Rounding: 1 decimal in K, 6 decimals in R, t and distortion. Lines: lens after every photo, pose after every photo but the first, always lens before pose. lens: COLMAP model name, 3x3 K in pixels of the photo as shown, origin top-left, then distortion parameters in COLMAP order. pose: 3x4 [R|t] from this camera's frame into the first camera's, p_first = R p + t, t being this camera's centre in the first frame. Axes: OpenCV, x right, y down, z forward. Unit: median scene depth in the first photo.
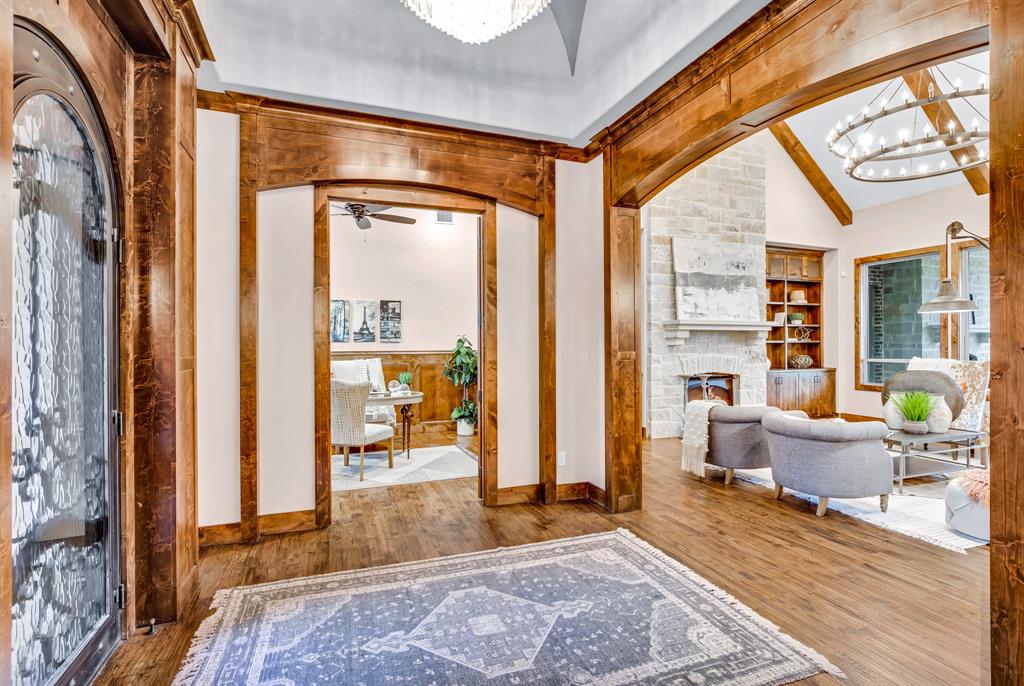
lens RADIAL K [[498.7, 0, 515.8], [0, 498.7, 344.9], [0, 0, 1]] dist [0.003892, 0.000461]
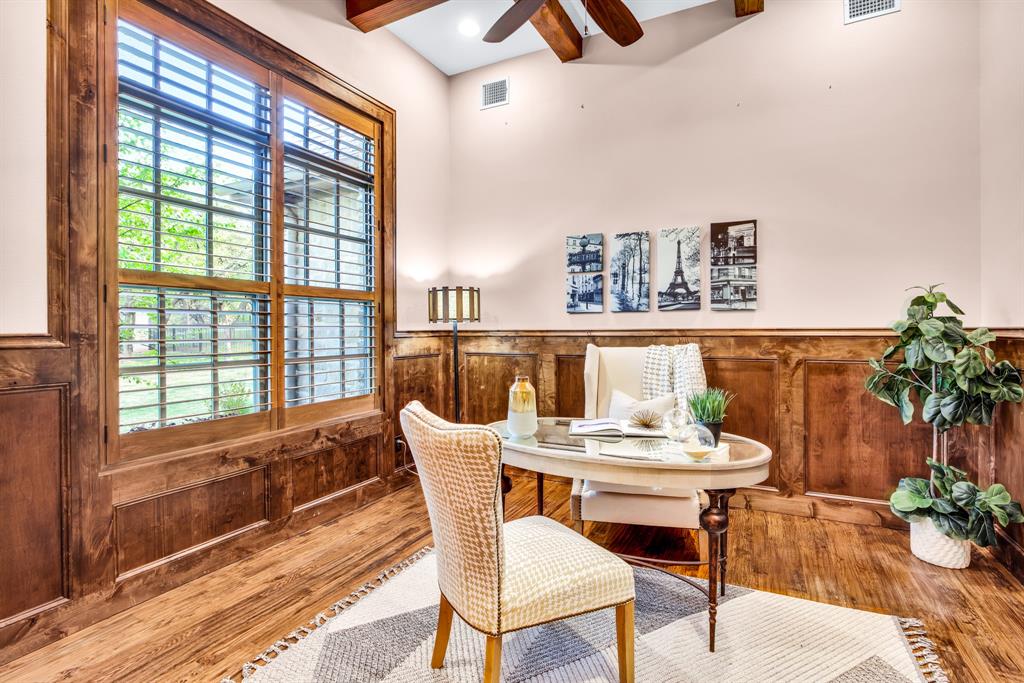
lens RADIAL K [[498.7, 0, 519.1], [0, 498.7, 331.2], [0, 0, 1]] dist [0.003892, 0.000461]
pose [[0.685503, 0.004891, -0.728054, -0.046038], [0.001752, 0.999963, 0.008367, 0.010158], [0.728068, -0.007012, 0.685469, 0.529669]]
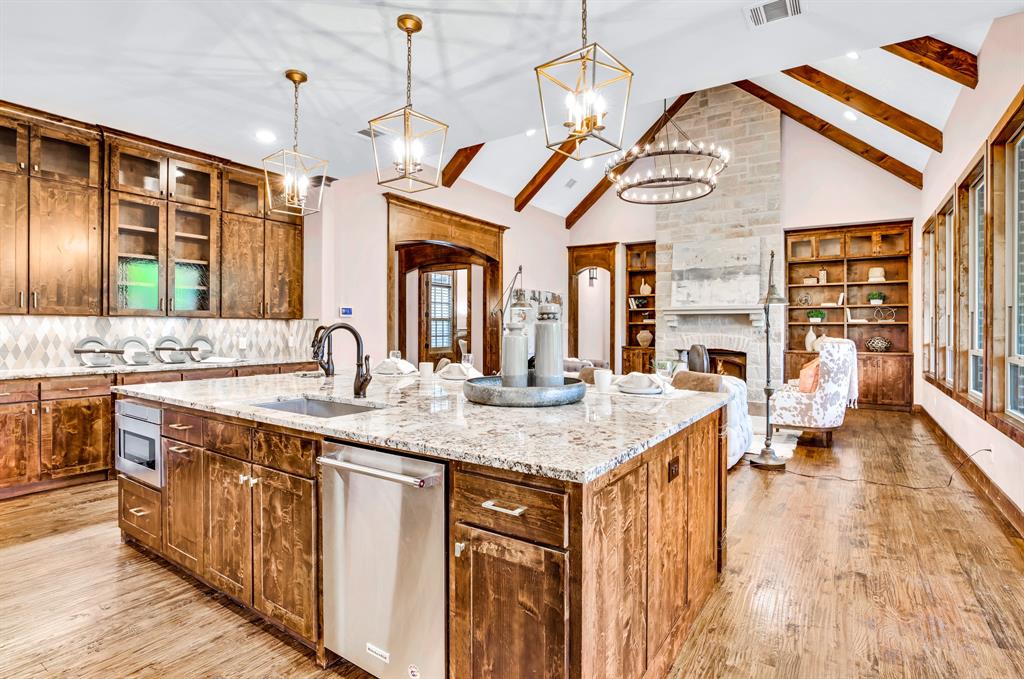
lens RADIAL K [[498.7, 0, 511.9], [0, 498.7, 334.1], [0, 0, 1]] dist [0.003892, 0.000461]
pose [[0.571112, 0.014924, -0.820736, 1.118006], [-0.004622, 0.999877, 0.014965, 0.003888], [0.820859, -0.004753, 0.571111, -0.094154]]
